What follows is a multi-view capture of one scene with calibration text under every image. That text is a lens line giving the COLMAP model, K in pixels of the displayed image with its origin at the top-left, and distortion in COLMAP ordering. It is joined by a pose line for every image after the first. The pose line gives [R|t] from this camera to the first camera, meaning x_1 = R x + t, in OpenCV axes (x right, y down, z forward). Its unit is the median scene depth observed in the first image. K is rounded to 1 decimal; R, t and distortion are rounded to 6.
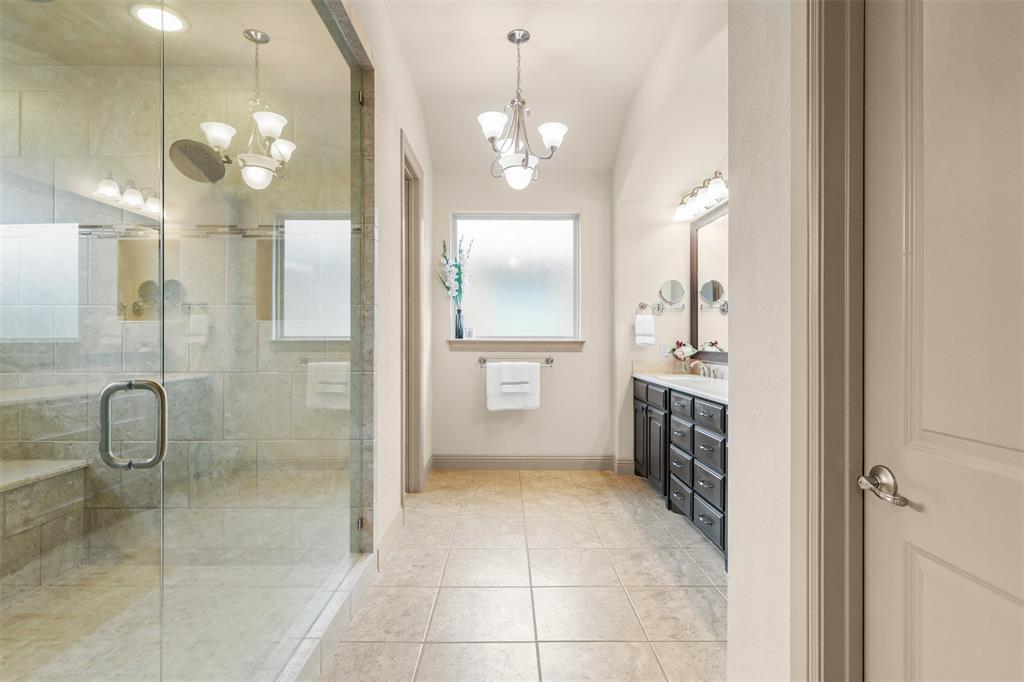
lens RADIAL K [[484.4, 0, 516.5], [0, 484.4, 337.4], [0, 0, 1]] dist [0.000080, 0.000916]
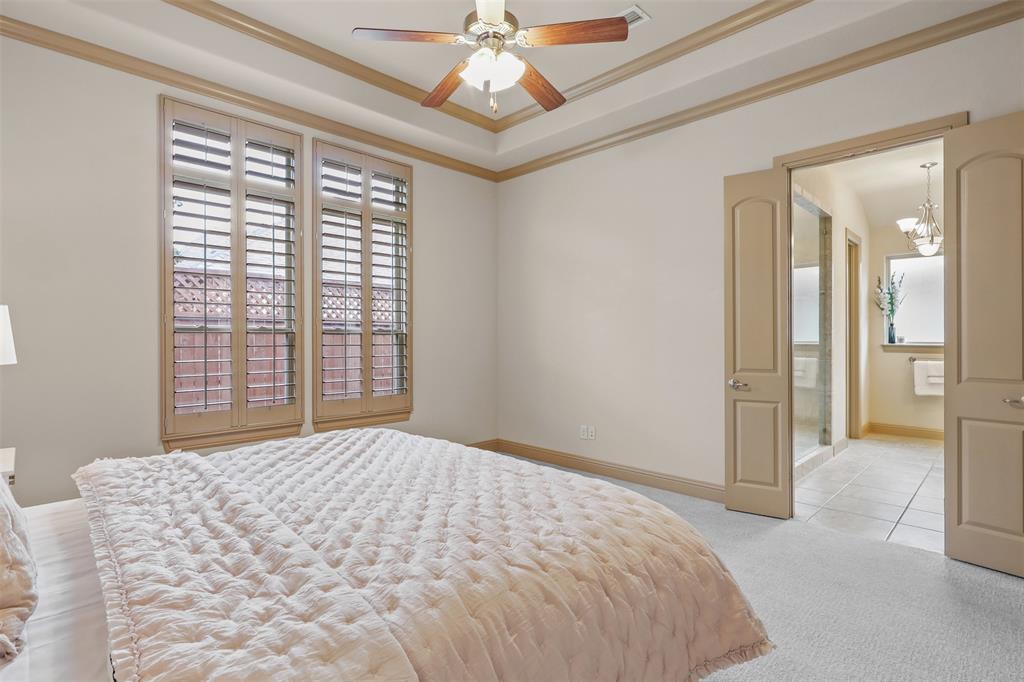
lens RADIAL K [[484.4, 0, 521.4], [0, 484.4, 336.9], [0, 0, 1]] dist [0.000080, 0.000916]
pose [[0.688725, 0.000148, -0.725022, 0.175082], [-0.002011, 0.999997, -0.001706, -0.013525], [0.725020, 0.002633, 0.688723, -0.823059]]
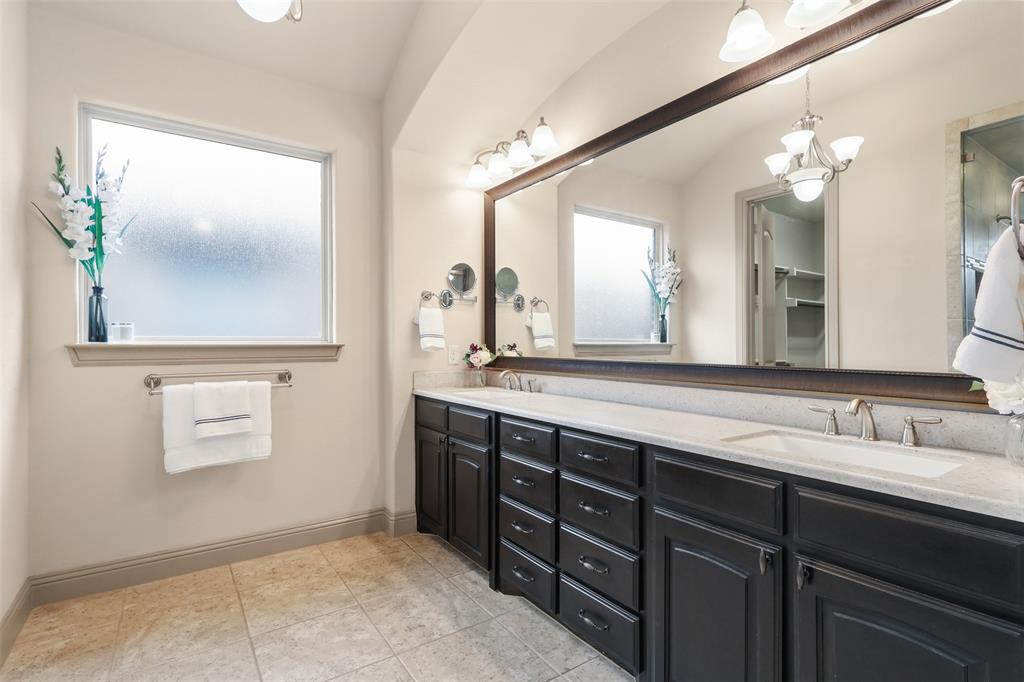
lens RADIAL K [[484.4, 0, 508.0], [0, 484.4, 339.9], [0, 0, 1]] dist [0.000080, 0.000916]
pose [[0.834096, -0.002138, 0.551616, -0.038814], [0.002633, 0.999997, -0.000106, 0.001417], [-0.551614, 0.001541, 0.834098, 0.331825]]
